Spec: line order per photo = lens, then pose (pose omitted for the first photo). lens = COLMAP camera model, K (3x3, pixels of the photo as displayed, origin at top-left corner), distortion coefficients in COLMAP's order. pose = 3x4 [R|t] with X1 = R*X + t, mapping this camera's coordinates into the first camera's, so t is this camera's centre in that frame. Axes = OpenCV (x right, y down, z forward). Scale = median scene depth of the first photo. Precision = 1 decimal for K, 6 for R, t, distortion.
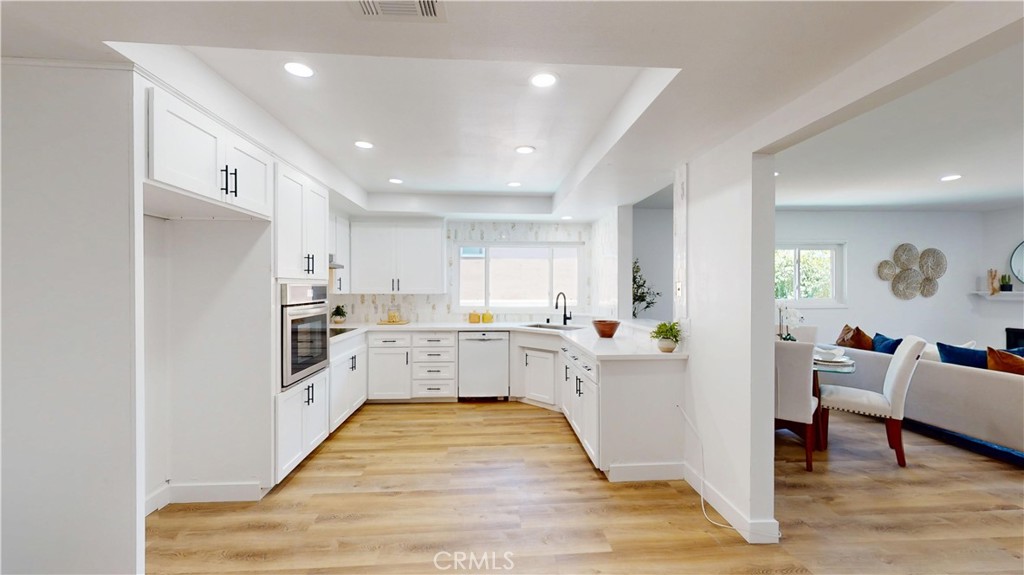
lens RADIAL K [[368.3, 0, 512.0], [0, 368.3, 287.5], [0, 0, 1]] dist [0.003067, 0.000232]
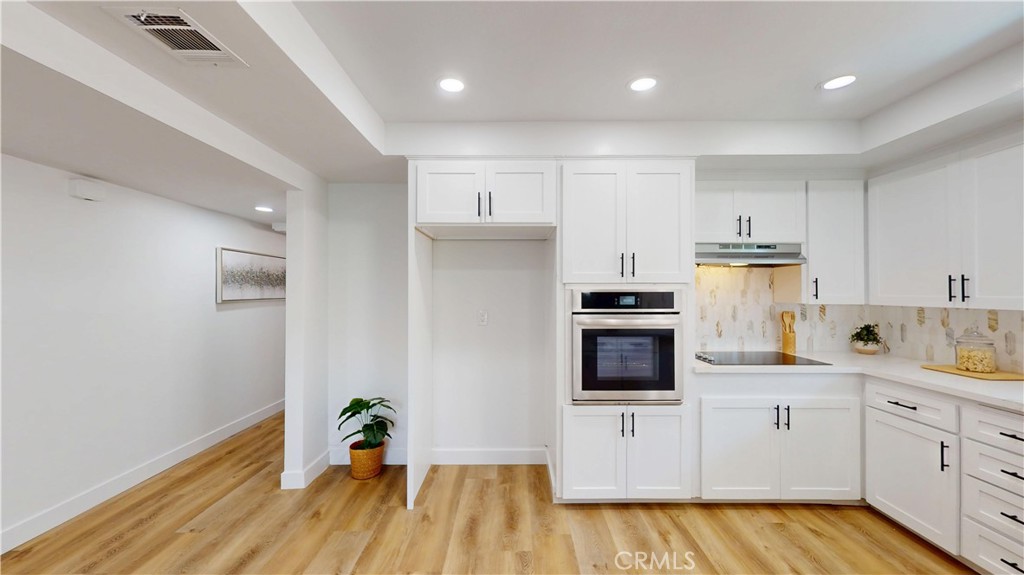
lens RADIAL K [[368.3, 0, 512.0], [0, 368.3, 287.5], [0, 0, 1]] dist [0.003067, 0.000232]
pose [[-0.063544, -0.013879, -0.997883, 0.261501], [-0.000991, 0.999904, -0.013844, -0.001201], [0.997979, 0.000109, -0.063552, 0.723766]]
